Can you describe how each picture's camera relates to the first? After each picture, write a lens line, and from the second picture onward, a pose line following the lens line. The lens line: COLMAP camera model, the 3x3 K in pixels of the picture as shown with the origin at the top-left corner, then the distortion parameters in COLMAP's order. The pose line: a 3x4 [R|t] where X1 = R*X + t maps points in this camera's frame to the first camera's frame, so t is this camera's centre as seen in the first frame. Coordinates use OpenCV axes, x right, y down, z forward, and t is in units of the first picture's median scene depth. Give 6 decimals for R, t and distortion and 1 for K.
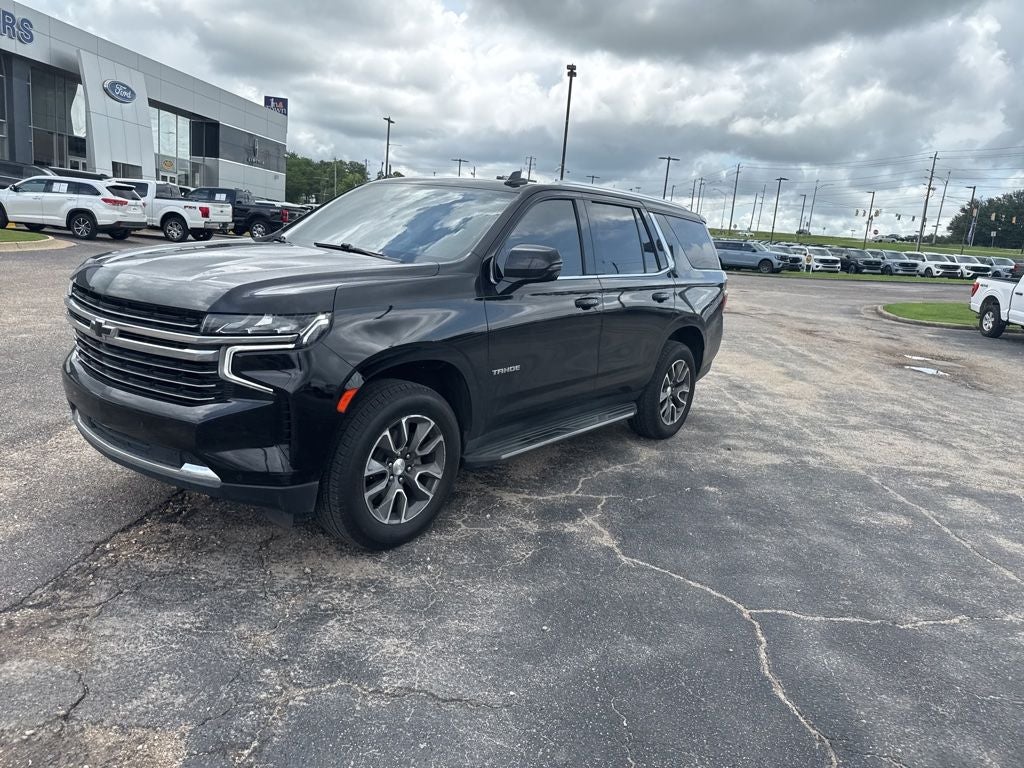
lens RADIAL K [[722.4, 0, 504.7], [0, 722.4, 381.5], [0, 0, 1]] dist [0.033439, -0.049665]
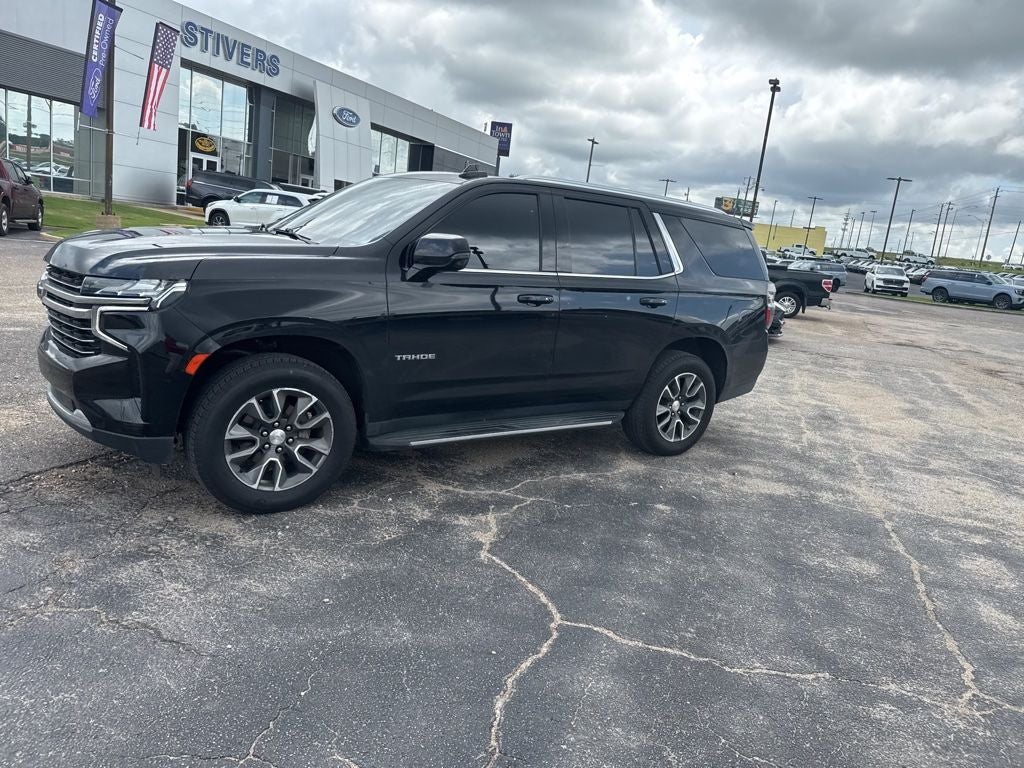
lens RADIAL K [[722.4, 0, 512.6], [0, 722.4, 385.0], [0, 0, 1]] dist [0.033439, -0.049665]
pose [[0.960301, 0.078424, -0.267717, 0.359053], [-0.084801, 0.996322, -0.012325, 0.021775], [0.265765, 0.034539, 0.963419, 0.057461]]
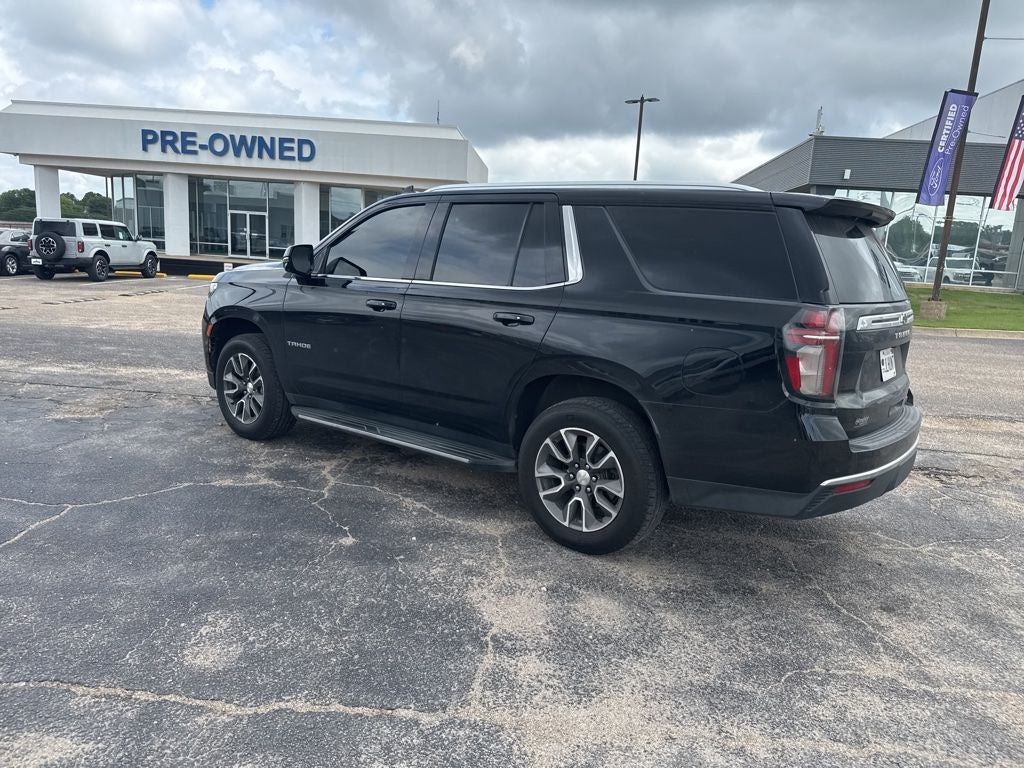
lens RADIAL K [[722.4, 0, 504.9], [0, 722.4, 380.1], [0, 0, 1]] dist [0.033439, -0.049665]
pose [[-0.007265, 0.092123, -0.995721, 1.124166], [-0.251908, 0.963465, 0.090976, -0.144148], [0.967724, 0.251491, 0.016206, 1.187853]]
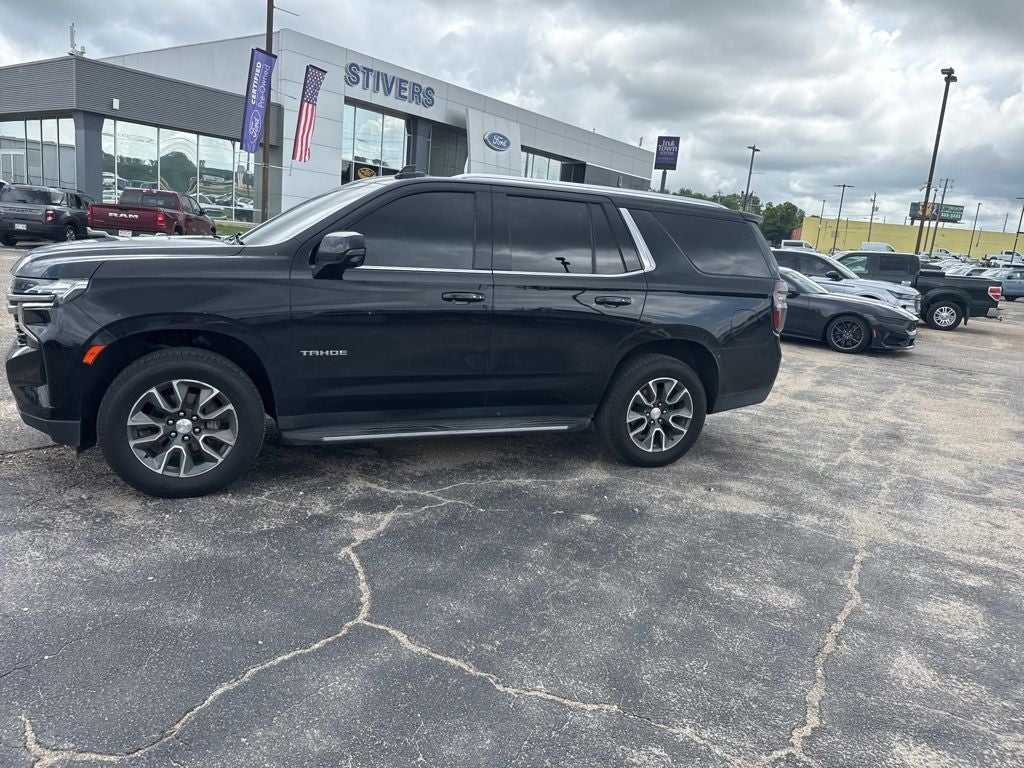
lens RADIAL K [[722.4, 0, 507.0], [0, 722.4, 373.5], [0, 0, 1]] dist [0.033439, -0.049665]
pose [[0.867509, 0.079558, -0.491019, 0.652110], [-0.106994, 0.993865, -0.027998, 0.012521], [0.485779, 0.076825, 0.870699, 0.203215]]
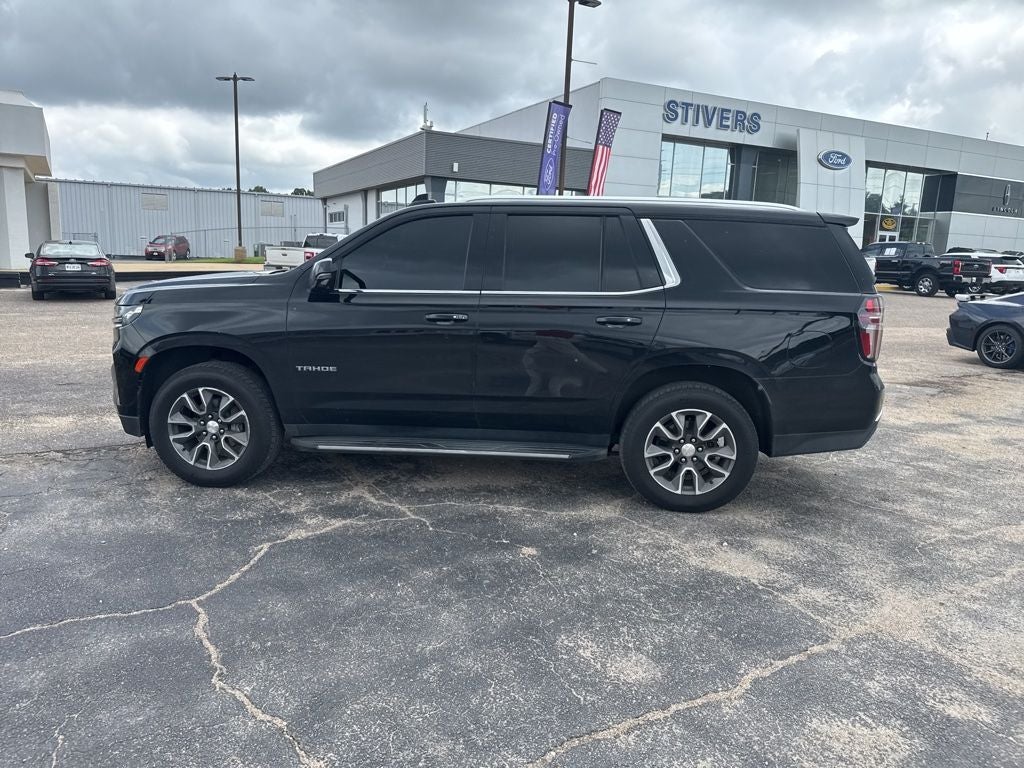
lens RADIAL K [[722.4, 0, 506.2], [0, 722.4, 385.7], [0, 0, 1]] dist [0.033439, -0.049665]
pose [[0.538646, 0.084635, -0.838271, 0.991969], [-0.152500, 0.988302, 0.001791, -0.033040], [0.828616, 0.126871, 0.545251, 0.556615]]
